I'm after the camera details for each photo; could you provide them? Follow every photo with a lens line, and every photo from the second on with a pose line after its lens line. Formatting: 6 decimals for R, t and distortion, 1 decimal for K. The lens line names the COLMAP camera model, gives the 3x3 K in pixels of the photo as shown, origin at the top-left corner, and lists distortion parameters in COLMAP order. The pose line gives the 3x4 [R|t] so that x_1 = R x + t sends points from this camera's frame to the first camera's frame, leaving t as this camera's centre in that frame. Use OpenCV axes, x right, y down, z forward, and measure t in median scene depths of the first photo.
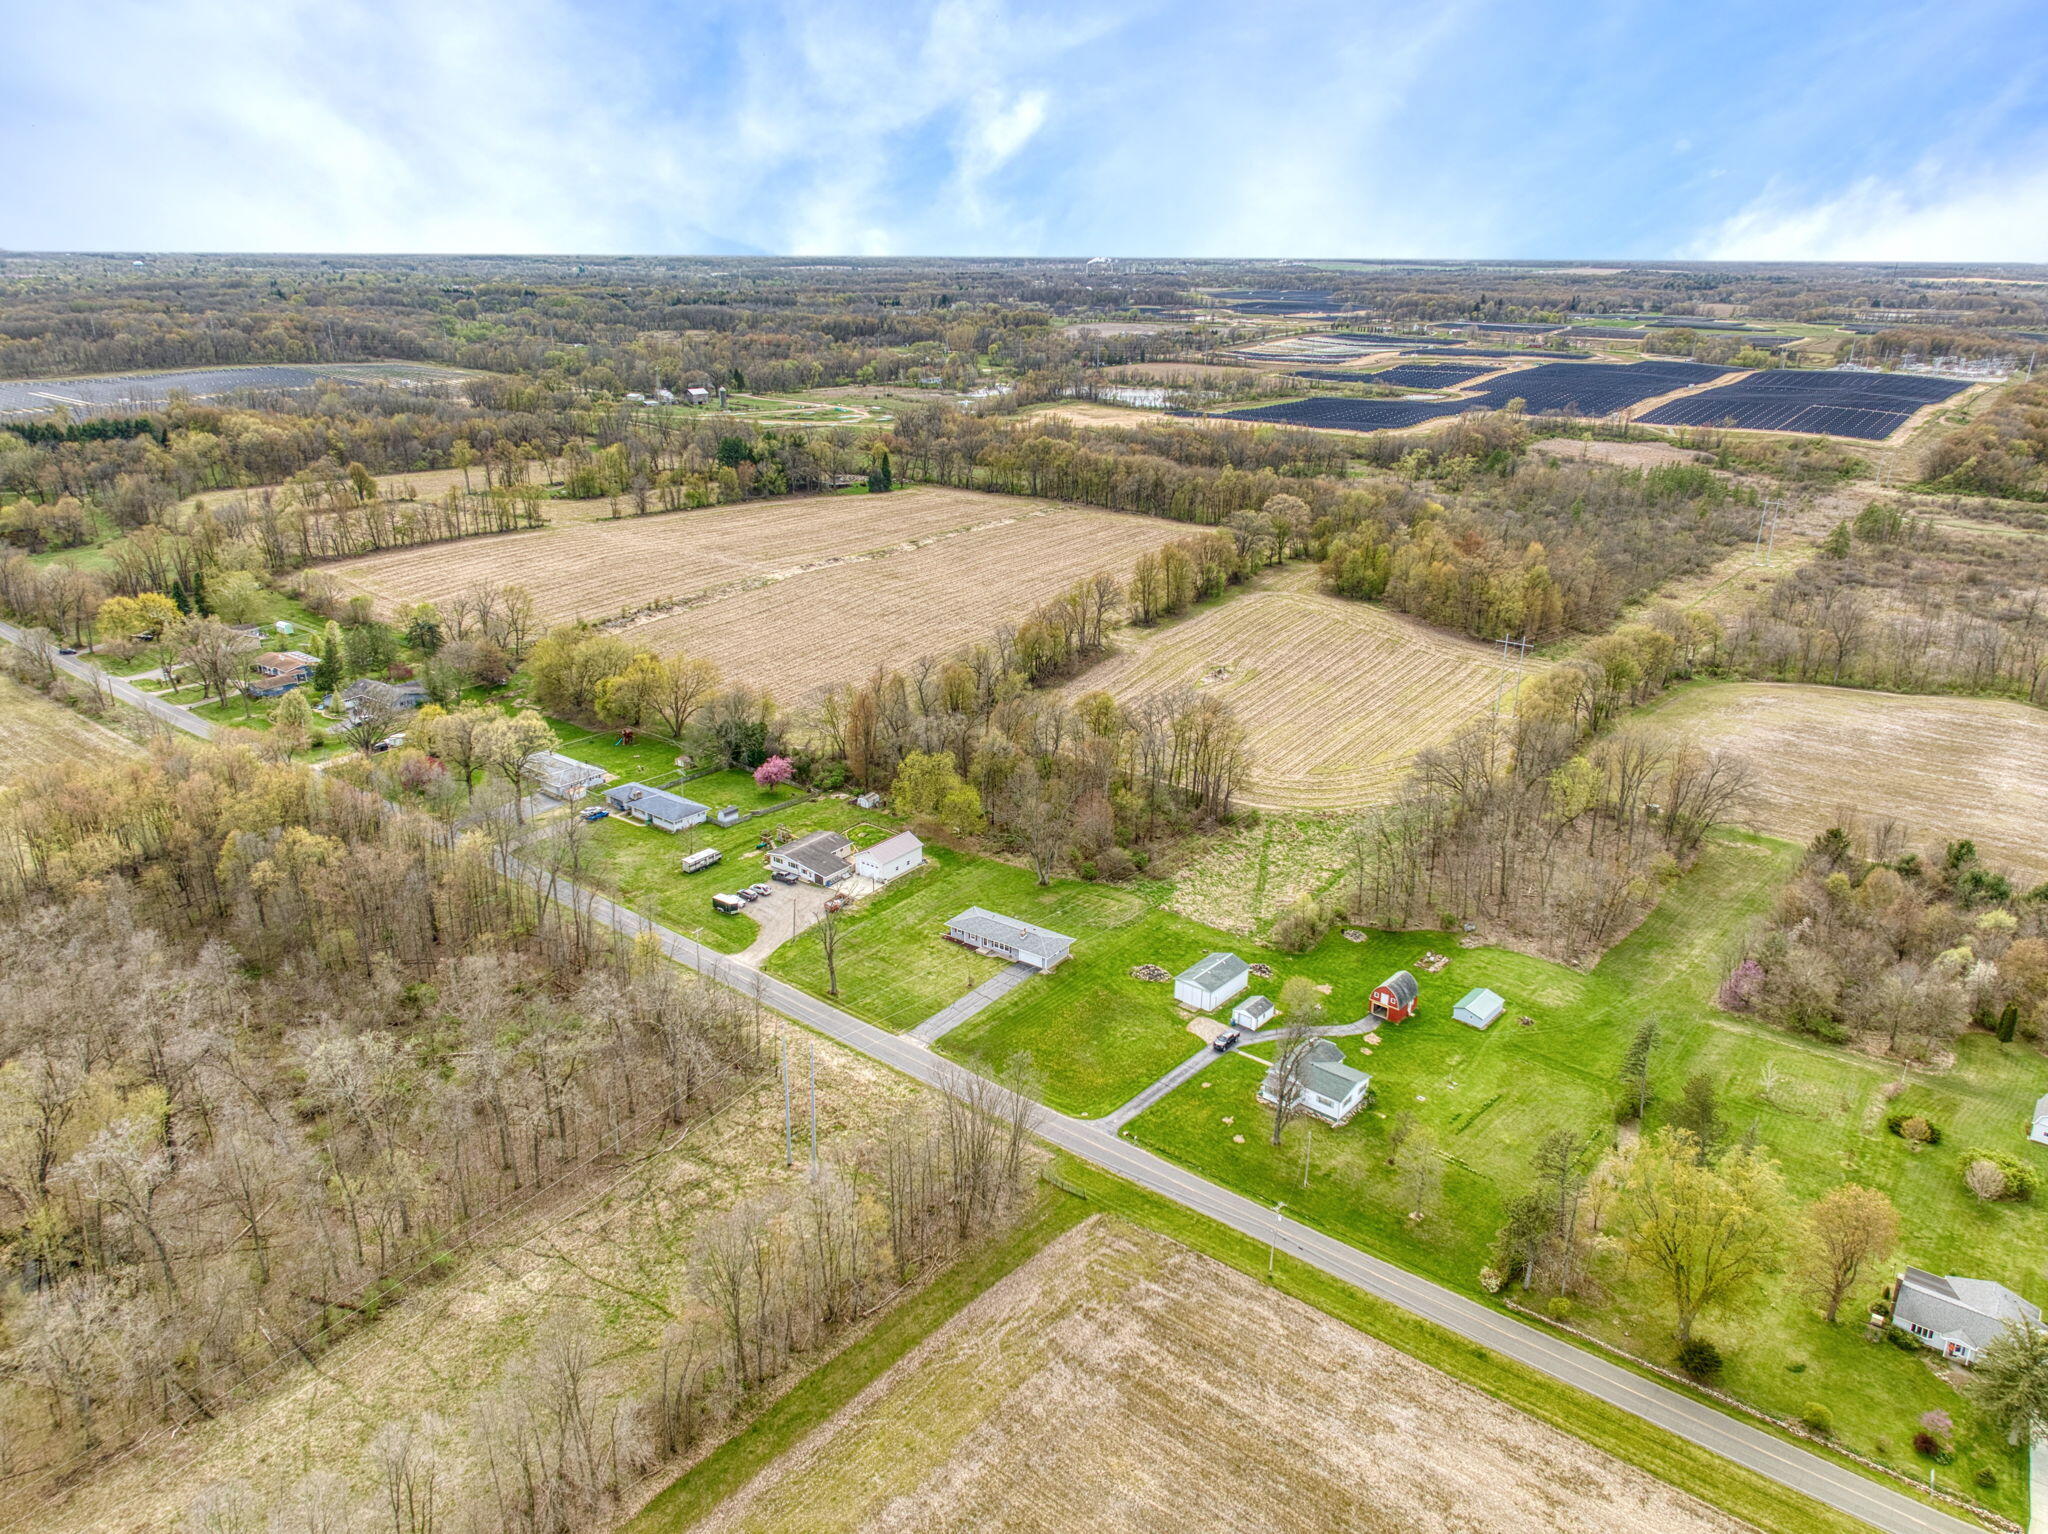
lens RADIAL K [[1394.2, 0, 1023.1], [0, 1394.2, 799.5], [0, 0, 1]] dist [0.007716, -0.031685]
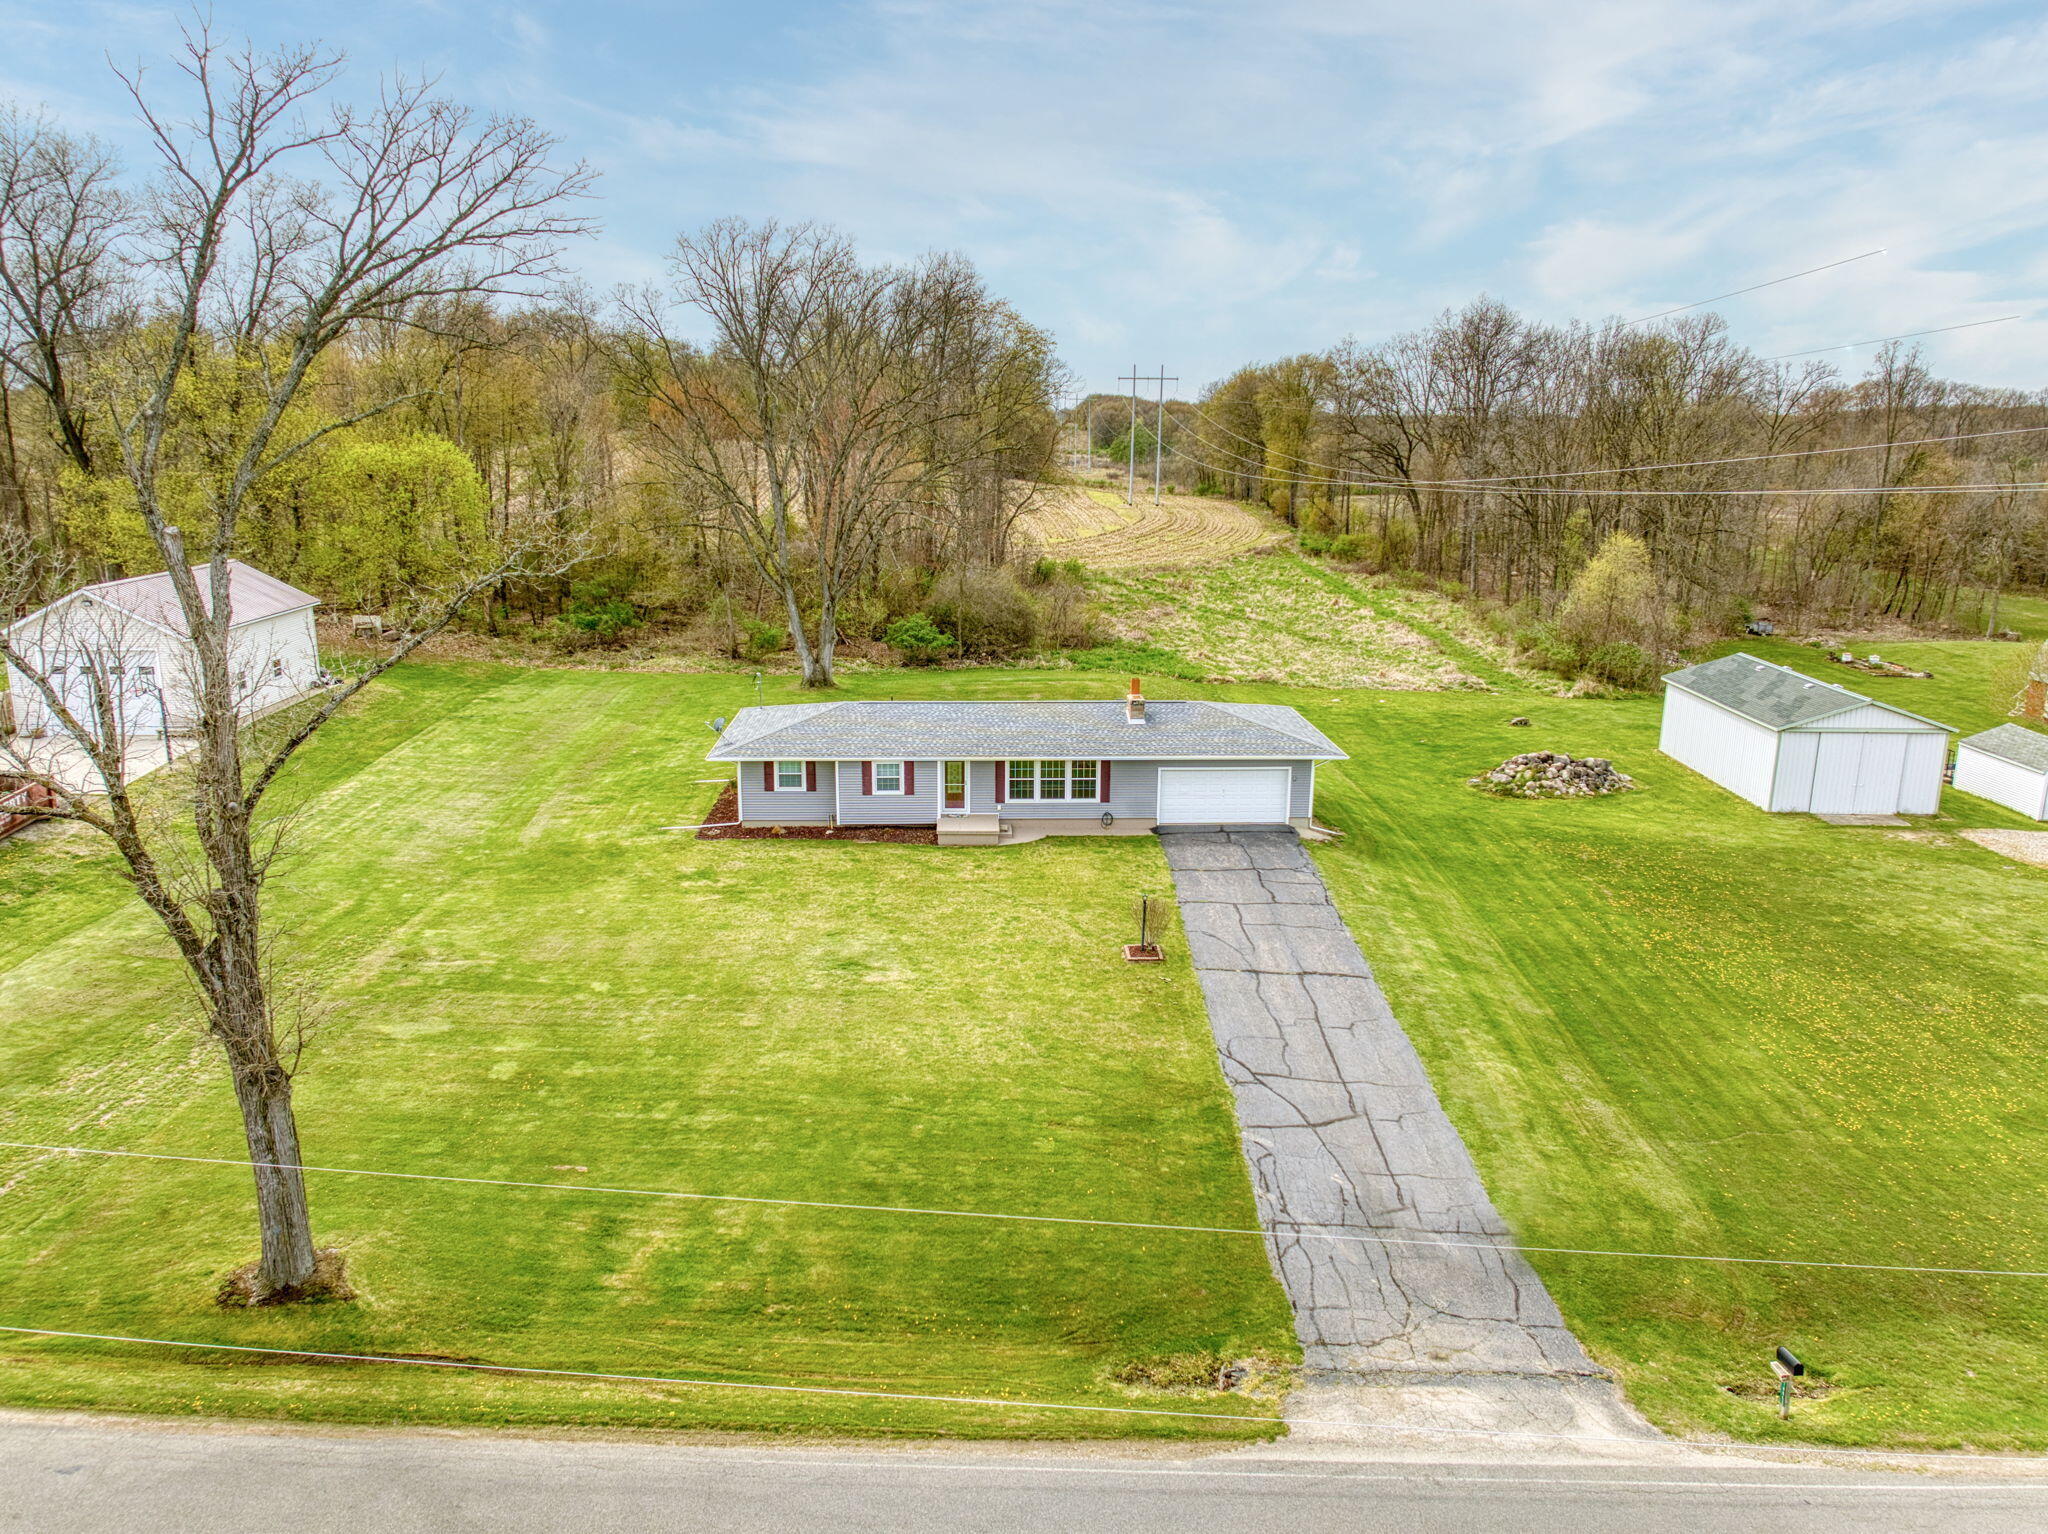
lens RADIAL K [[1451.0, 0, 1033.4], [0, 1451.0, 727.2], [0, 0, 1]] dist [-0.008967, -0.000942]
pose [[0.789238, -0.133510, 0.599398, -0.125896], [0.222449, 0.971945, -0.076412, 0.097660], [-0.572380, 0.193643, 0.796795, 0.720323]]
